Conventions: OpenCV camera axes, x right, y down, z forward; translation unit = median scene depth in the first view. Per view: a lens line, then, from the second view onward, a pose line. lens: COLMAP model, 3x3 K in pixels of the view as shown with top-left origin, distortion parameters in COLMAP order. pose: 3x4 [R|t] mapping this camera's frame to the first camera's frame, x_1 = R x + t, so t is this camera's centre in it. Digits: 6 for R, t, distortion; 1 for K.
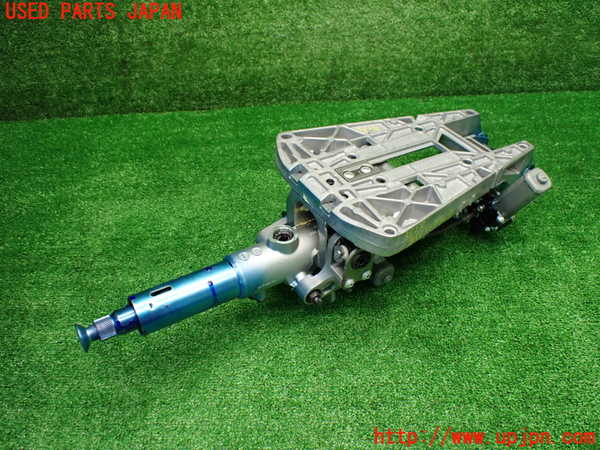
lens RADIAL K [[525.1, 0, 301.0], [0, 525.1, 224.9], [0, 0, 1]] dist [-0.053938, -0.012958]
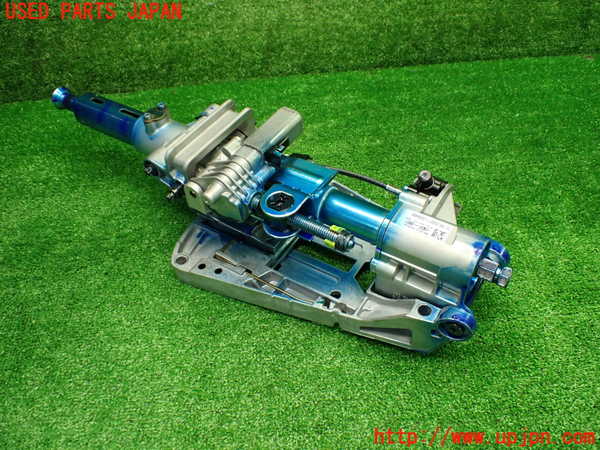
lens RADIAL K [[525.1, 0, 299.1], [0, 525.1, 225.2], [0, 0, 1]] dist [-0.053938, -0.012958]
pose [[0.996996, -0.047892, 0.060877, 0.053499], [0.046127, 0.998483, 0.030074, -0.008806], [-0.062225, -0.027176, 0.997692, 0.121127]]
